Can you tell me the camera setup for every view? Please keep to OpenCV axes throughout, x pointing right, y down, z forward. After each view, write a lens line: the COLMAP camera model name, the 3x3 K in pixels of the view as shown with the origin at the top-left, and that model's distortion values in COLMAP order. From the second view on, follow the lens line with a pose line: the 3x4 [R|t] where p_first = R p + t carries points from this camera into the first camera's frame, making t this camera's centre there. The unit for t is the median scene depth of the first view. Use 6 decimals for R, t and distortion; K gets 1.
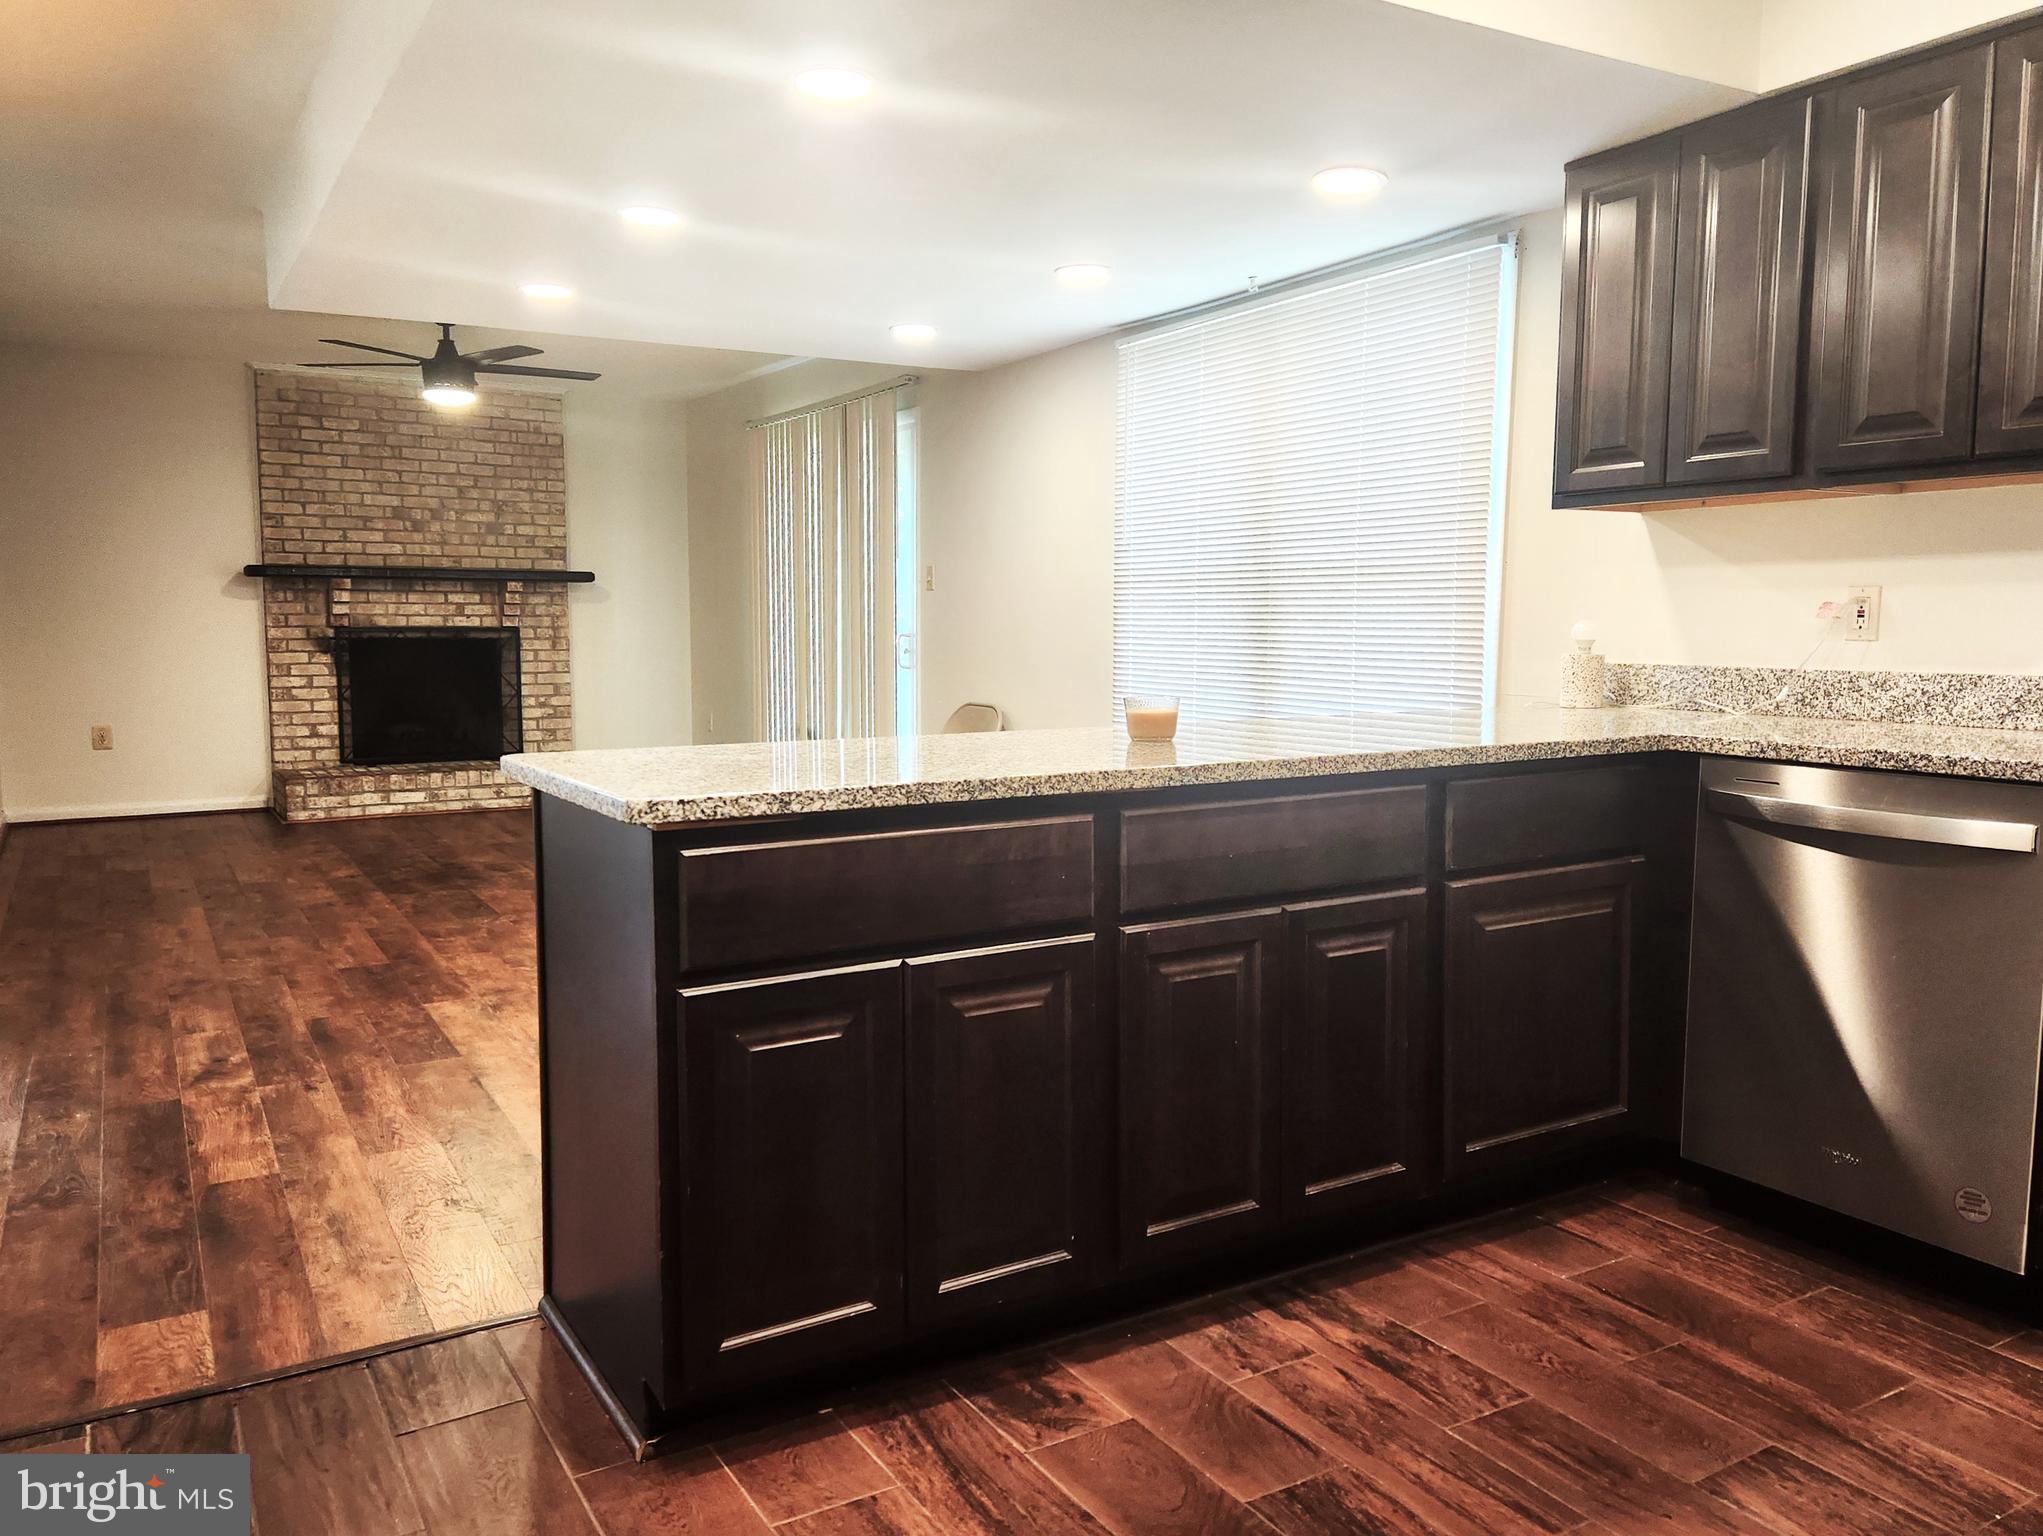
lens RADIAL K [[1394.8, 0, 1031.5], [0, 1394.8, 753.7], [0, 0, 1]] dist [0.026821, -0.003442]
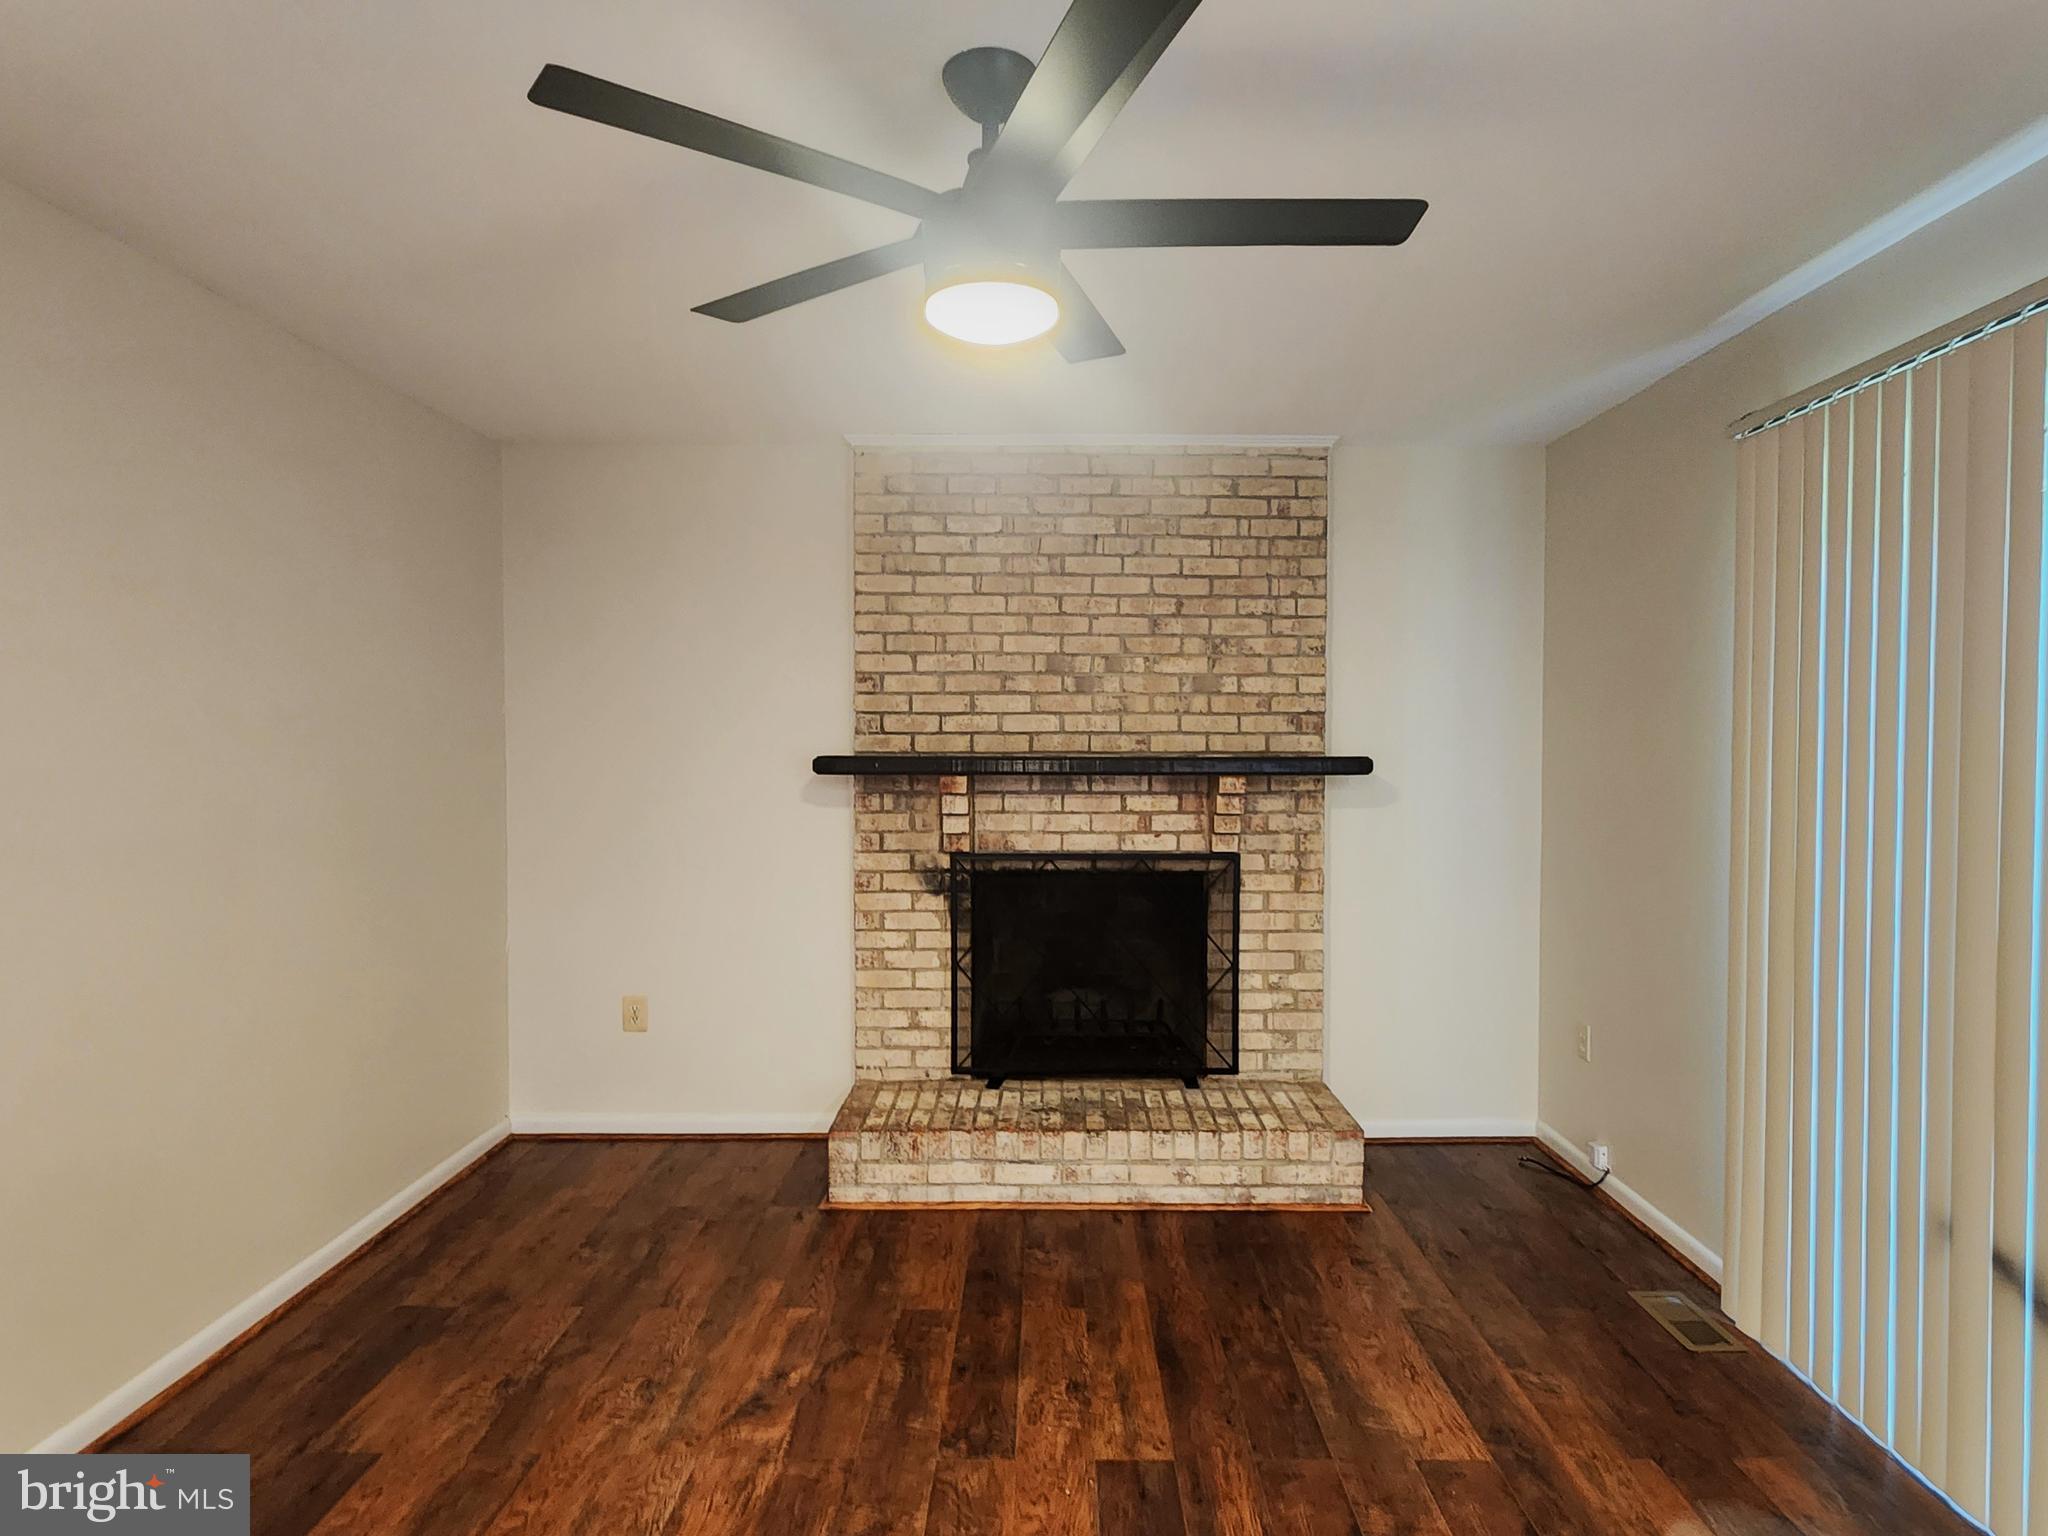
lens RADIAL K [[1151.6, 0, 1033.4], [0, 1151.6, 767.7], [0, 0, 1]] dist [-0.022173, -0.001314]
pose [[0.838700, 0.005978, -0.544561, -0.189536], [-0.053432, 0.996019, -0.071358, -0.091328], [0.541966, 0.088945, 0.835680, 0.585440]]
